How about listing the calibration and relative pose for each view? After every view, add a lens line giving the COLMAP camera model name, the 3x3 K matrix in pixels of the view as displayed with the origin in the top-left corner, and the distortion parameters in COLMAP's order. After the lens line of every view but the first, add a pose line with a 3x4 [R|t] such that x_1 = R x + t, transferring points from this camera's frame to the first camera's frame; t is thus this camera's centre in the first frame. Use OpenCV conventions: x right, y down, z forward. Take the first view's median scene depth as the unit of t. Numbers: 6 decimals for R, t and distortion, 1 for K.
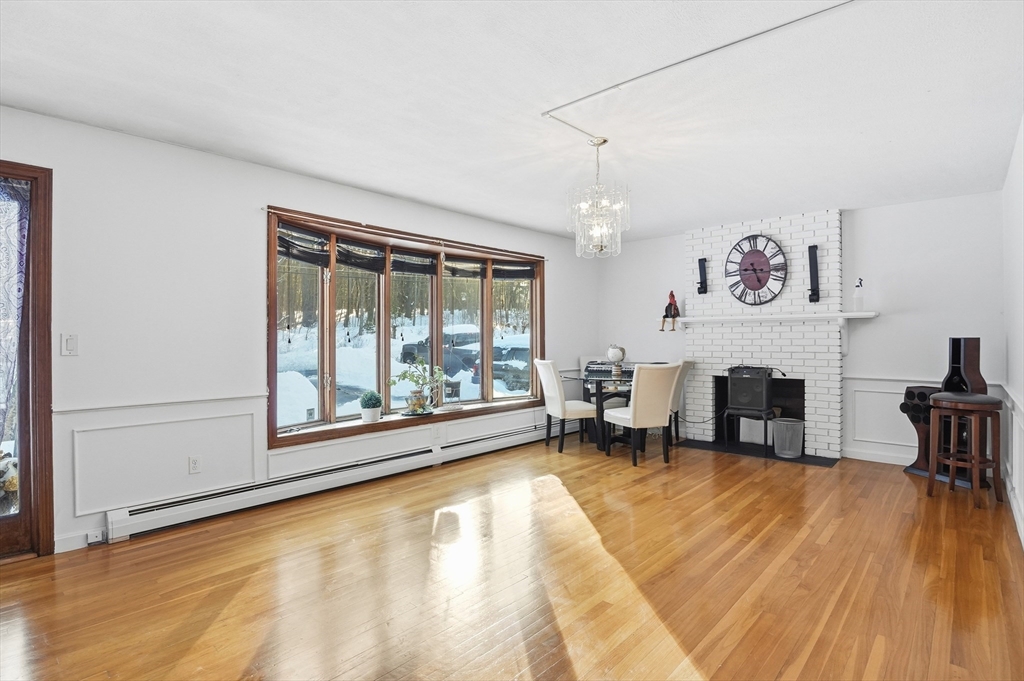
lens RADIAL K [[512.9, 0, 506.8], [0, 512.9, 336.0], [0, 0, 1]] dist [-0.018659, -0.002347]
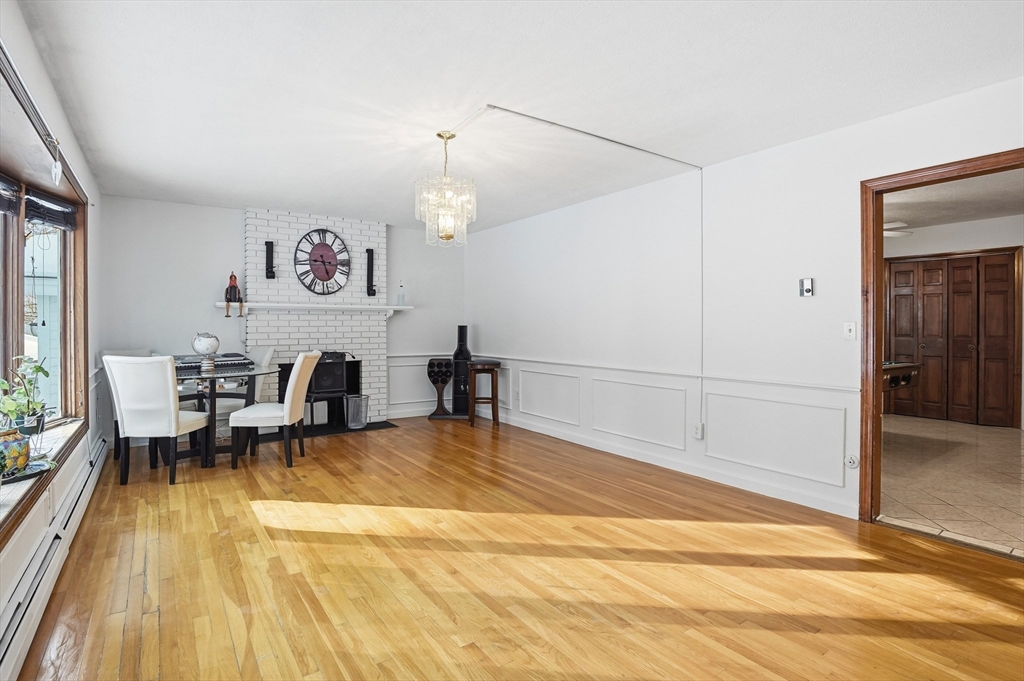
lens RADIAL K [[512.9, 0, 511.3], [0, 512.9, 333.2], [0, 0, 1]] dist [-0.018659, -0.002347]
pose [[0.220869, -0.010368, 0.975248, -0.481834], [-0.003872, 0.999926, 0.011508, 0.006518], [-0.975296, -0.006318, 0.220813, 0.381765]]
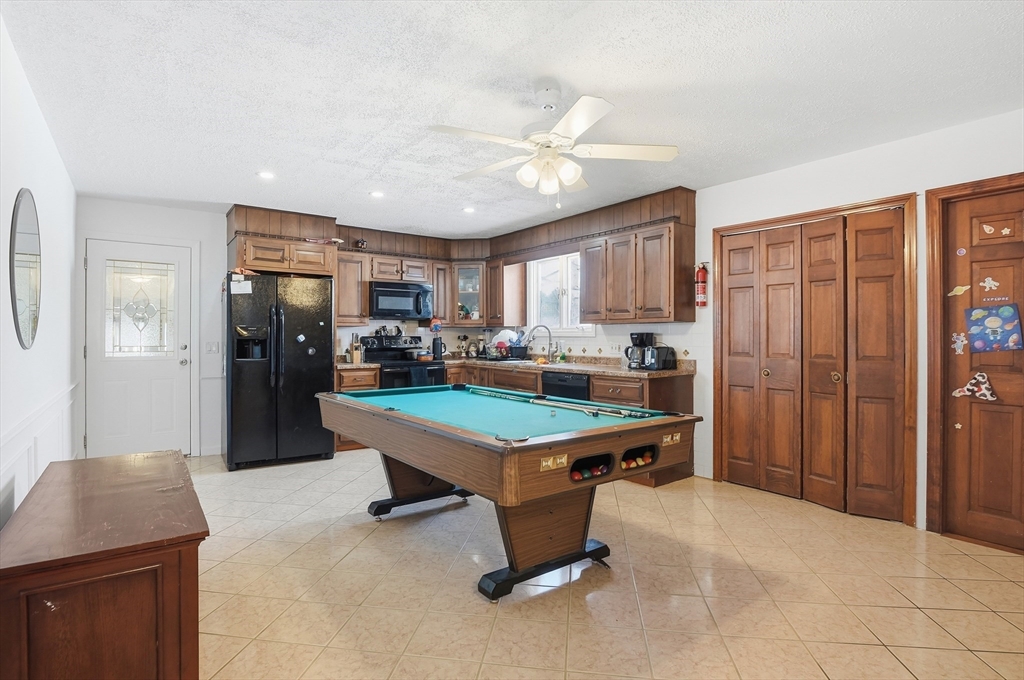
lens RADIAL K [[512.9, 0, 502.5], [0, 512.9, 339.0], [0, 0, 1]] dist [-0.018659, -0.002347]
pose [[0.191259, -0.003922, 0.981532, -0.207038], [-0.003818, 0.999981, 0.004740, 0.002803], [-0.981532, -0.004655, 0.191241, 0.173546]]
